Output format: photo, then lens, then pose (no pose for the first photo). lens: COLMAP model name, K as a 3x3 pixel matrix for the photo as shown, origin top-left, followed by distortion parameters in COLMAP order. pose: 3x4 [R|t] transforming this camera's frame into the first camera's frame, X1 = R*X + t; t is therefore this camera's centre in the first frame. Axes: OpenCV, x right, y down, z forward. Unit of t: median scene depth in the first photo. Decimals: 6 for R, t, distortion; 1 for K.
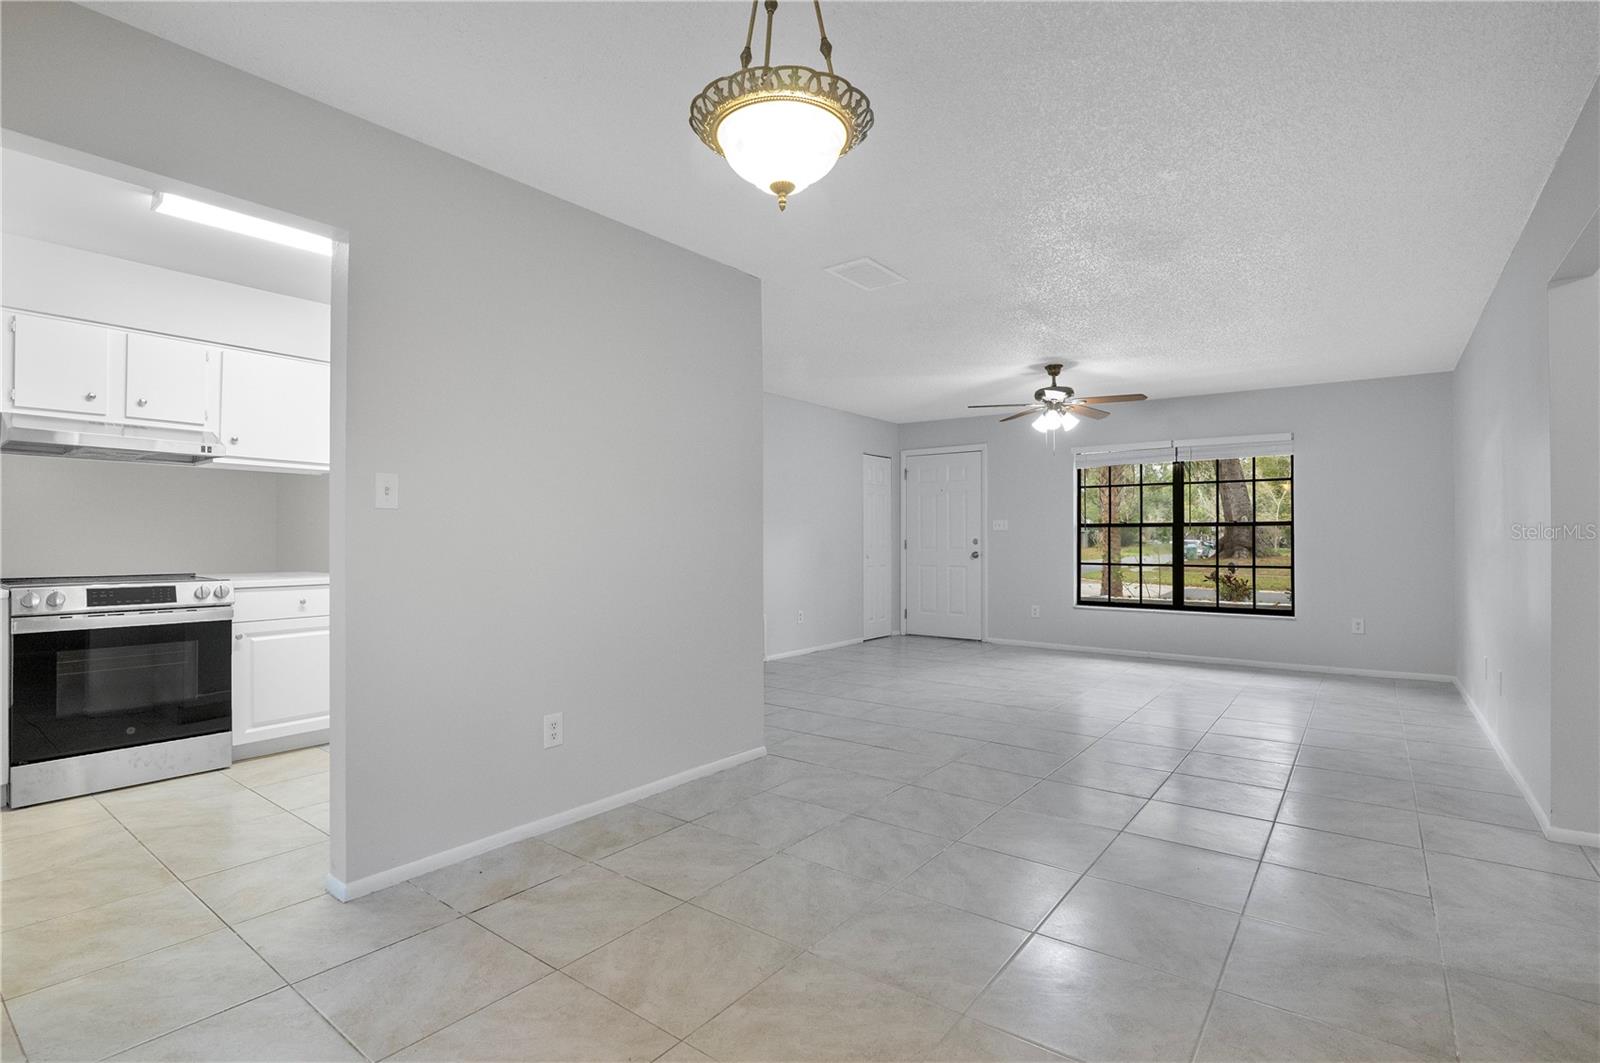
lens RADIAL K [[754.4, 0, 790.1], [0, 754.4, 530.7], [0, 0, 1]] dist [-0.014564, 0.001211]
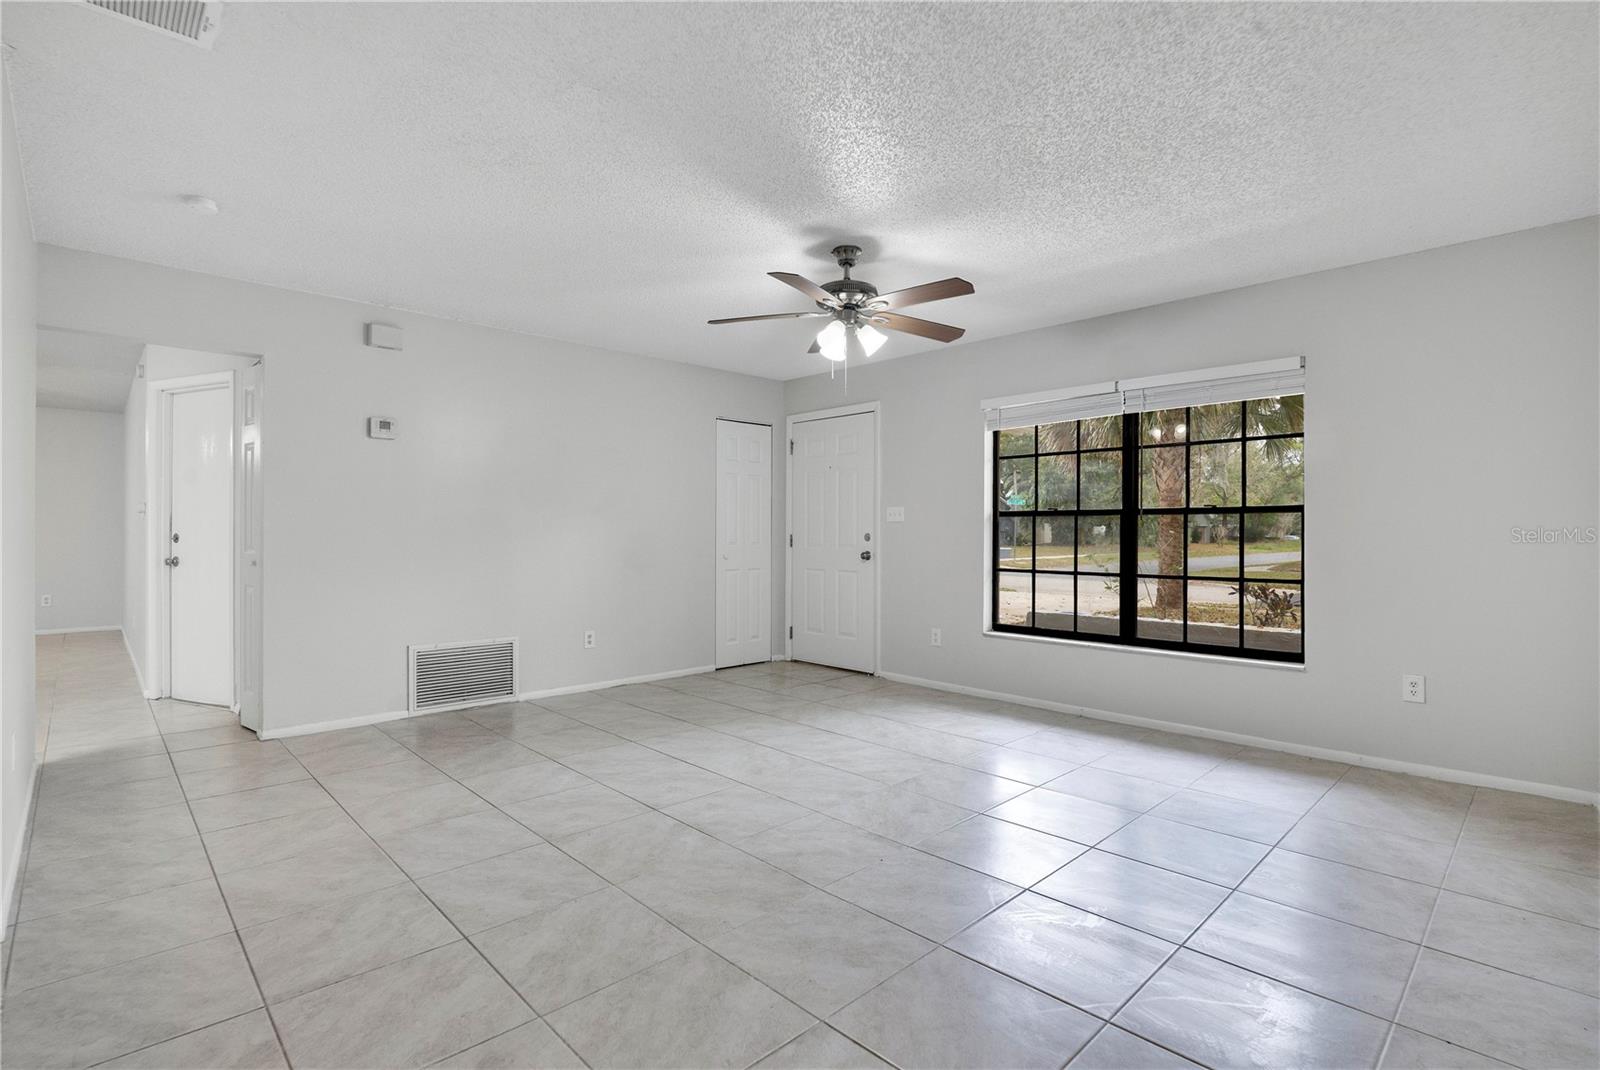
lens RADIAL K [[742.5, 0, 800.9], [0, 742.5, 528.6], [0, 0, 1]] dist [-0.005501, -0.000178]
pose [[0.988321, 0.001138, -0.152381, 0.313542], [-0.000618, 0.999994, 0.003457, 0.004157], [0.152384, -0.003322, 0.988316, 0.306462]]
